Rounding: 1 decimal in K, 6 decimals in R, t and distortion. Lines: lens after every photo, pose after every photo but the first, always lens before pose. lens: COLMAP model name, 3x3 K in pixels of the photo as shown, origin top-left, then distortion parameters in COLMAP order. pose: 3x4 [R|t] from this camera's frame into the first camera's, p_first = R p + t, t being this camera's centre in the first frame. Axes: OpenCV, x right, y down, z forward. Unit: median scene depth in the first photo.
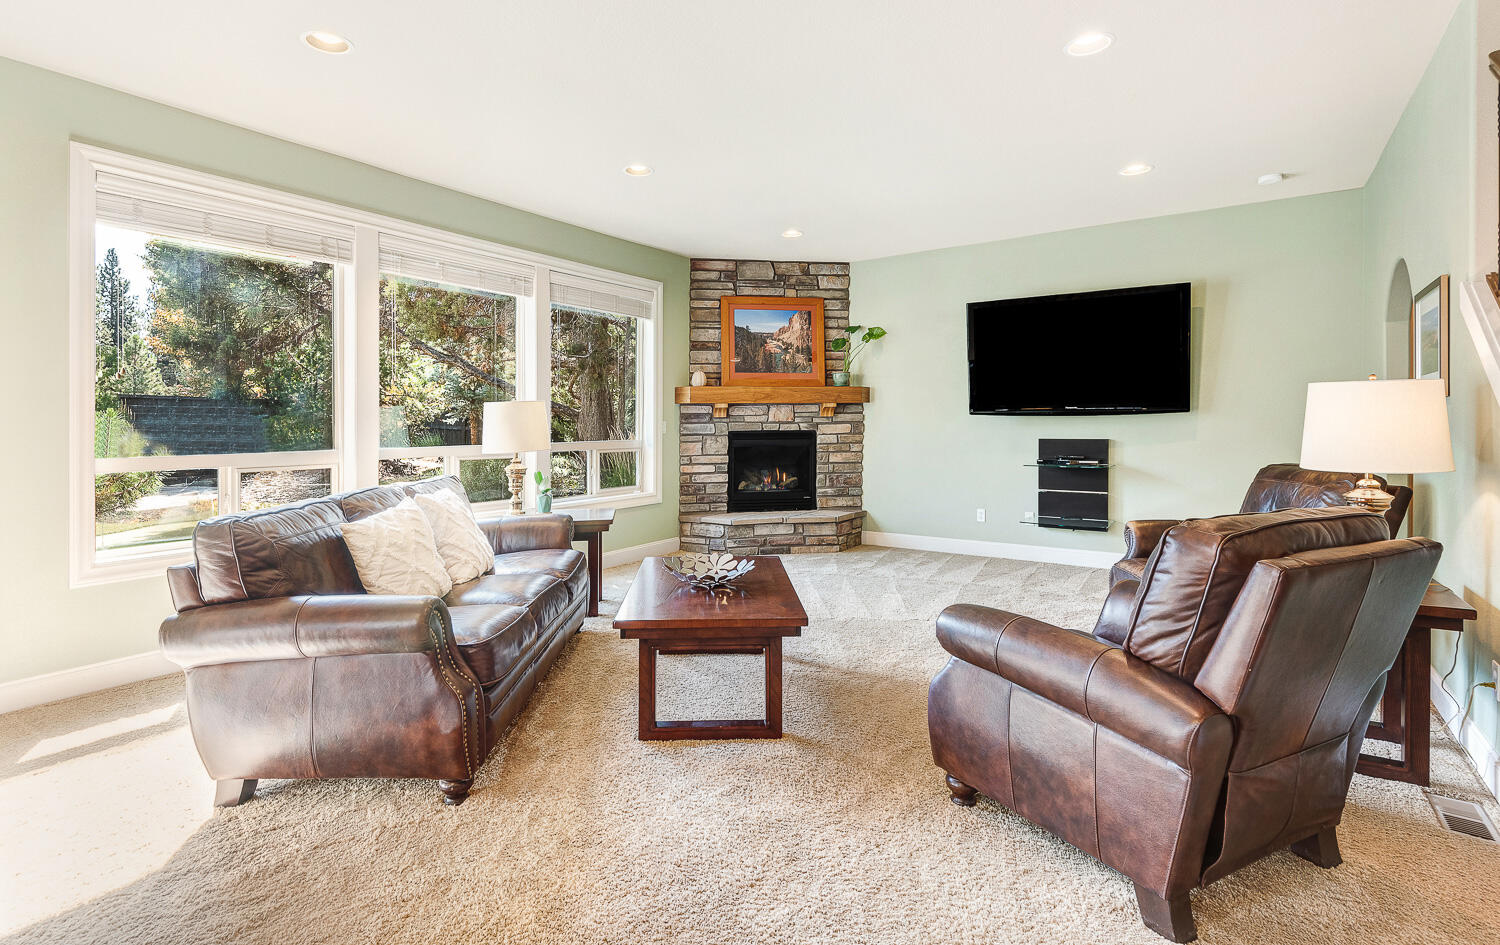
lens RADIAL K [[689.8, 0, 739.5], [0, 689.8, 431.7], [0, 0, 1]] dist [-0.026111, -0.000812]
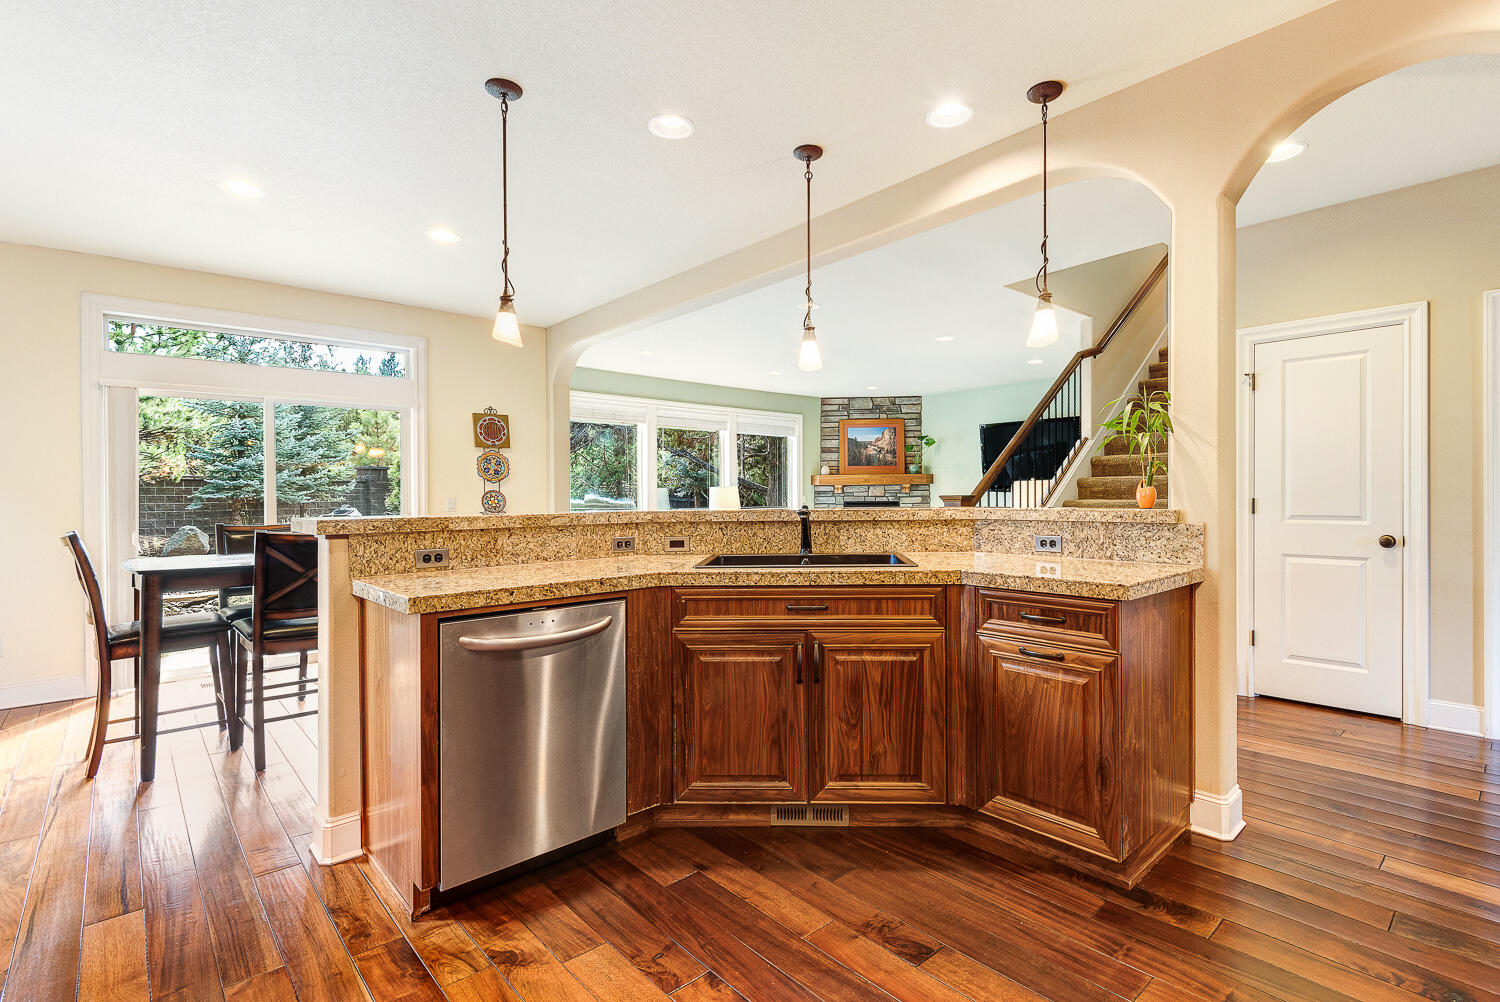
lens RADIAL K [[694.2, 0, 797.1], [0, 694.2, 490.5], [0, 0, 1]] dist [0.002800, -0.004408]
pose [[0.975125, -0.000964, -0.221656, 0.241612], [-0.003294, 0.999817, -0.018841, 0.004400], [0.221633, 0.019102, 0.974943, -0.640764]]
